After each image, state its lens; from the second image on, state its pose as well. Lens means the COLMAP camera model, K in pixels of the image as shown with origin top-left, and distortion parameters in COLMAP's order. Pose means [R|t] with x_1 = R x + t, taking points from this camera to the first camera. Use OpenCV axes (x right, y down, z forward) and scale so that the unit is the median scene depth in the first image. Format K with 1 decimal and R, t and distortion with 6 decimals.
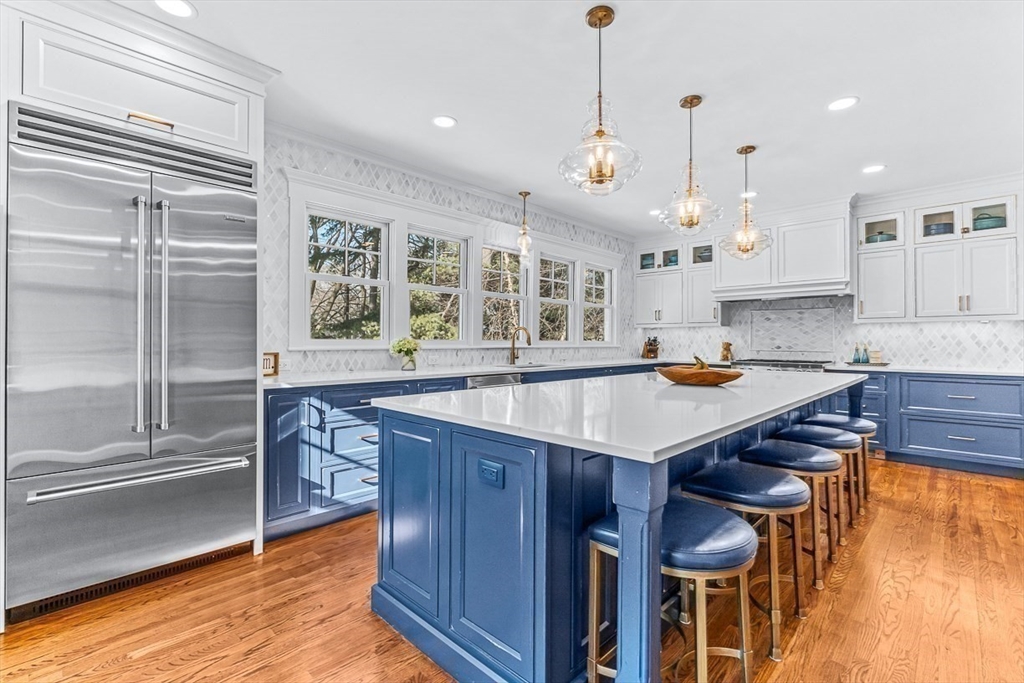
lens RADIAL K [[458.0, 0, 512.0], [0, 458.0, 341.5], [0, 0, 1]] dist [-0.001374, 0.000107]
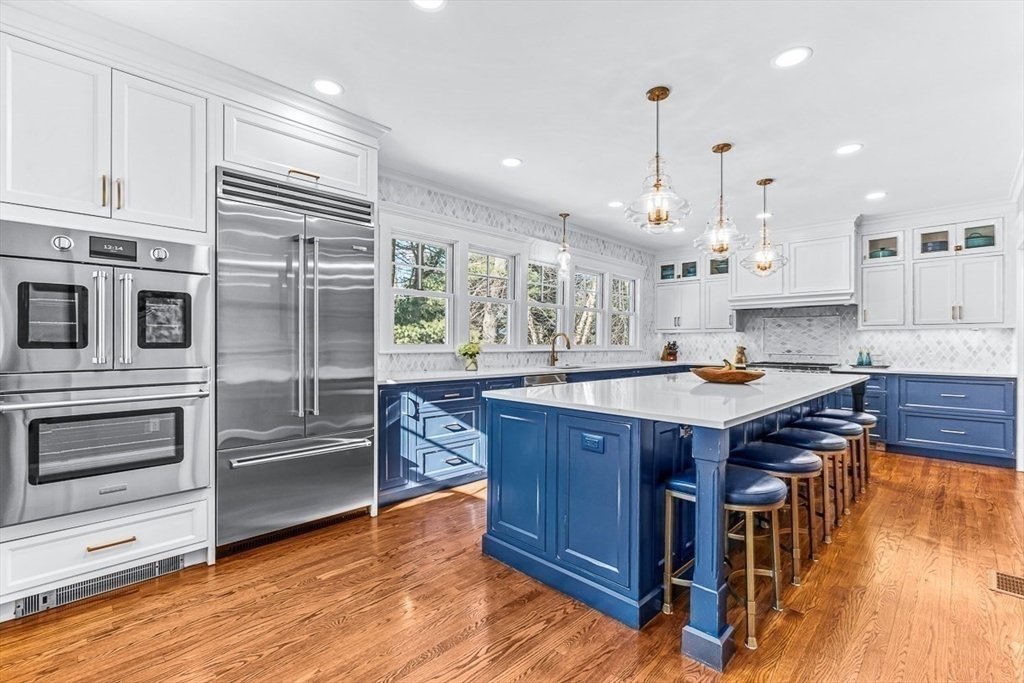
lens RADIAL K [[453.0, 0, 511.0], [0, 453.0, 346.2], [0, 0, 1]] dist [-0.000094, -0.000206]
pose [[0.999907, 0.002274, -0.013471, -0.116099], [-0.002203, 0.999984, 0.005276, -0.005871], [0.013482, -0.005246, 0.999895, -0.160349]]
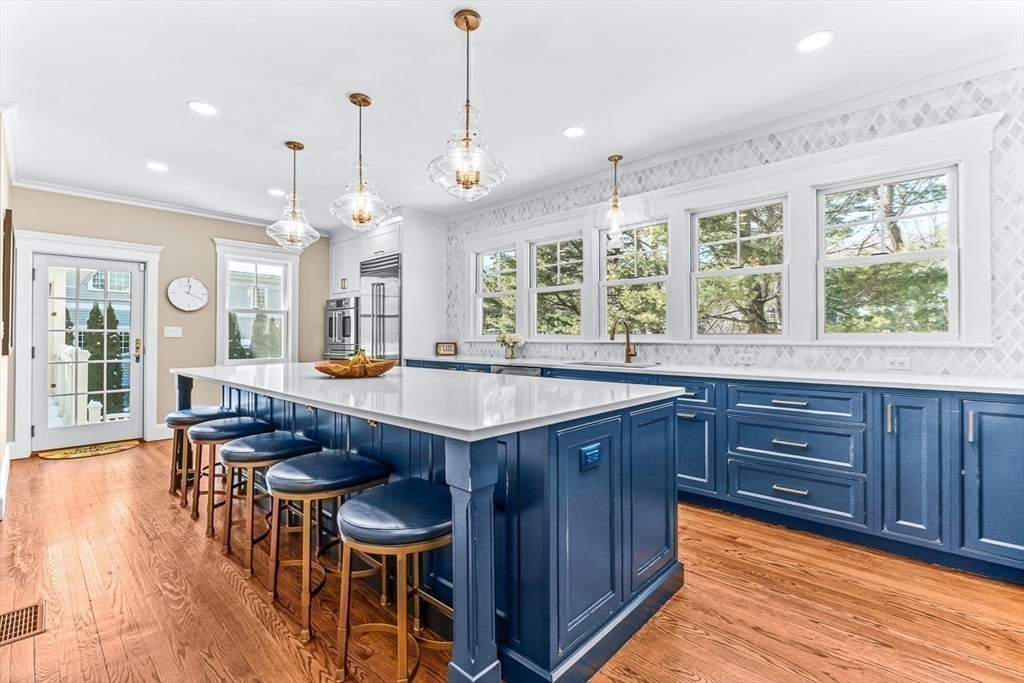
lens RADIAL K [[453.0, 0, 511.0], [0, 453.0, 346.2], [0, 0, 1]] dist [-0.000094, -0.000206]
pose [[0.022842, 0.020128, -0.999536, 1.114552], [0.002996, 0.999791, 0.020202, 0.002564], [0.999735, -0.003456, 0.022777, 1.029888]]
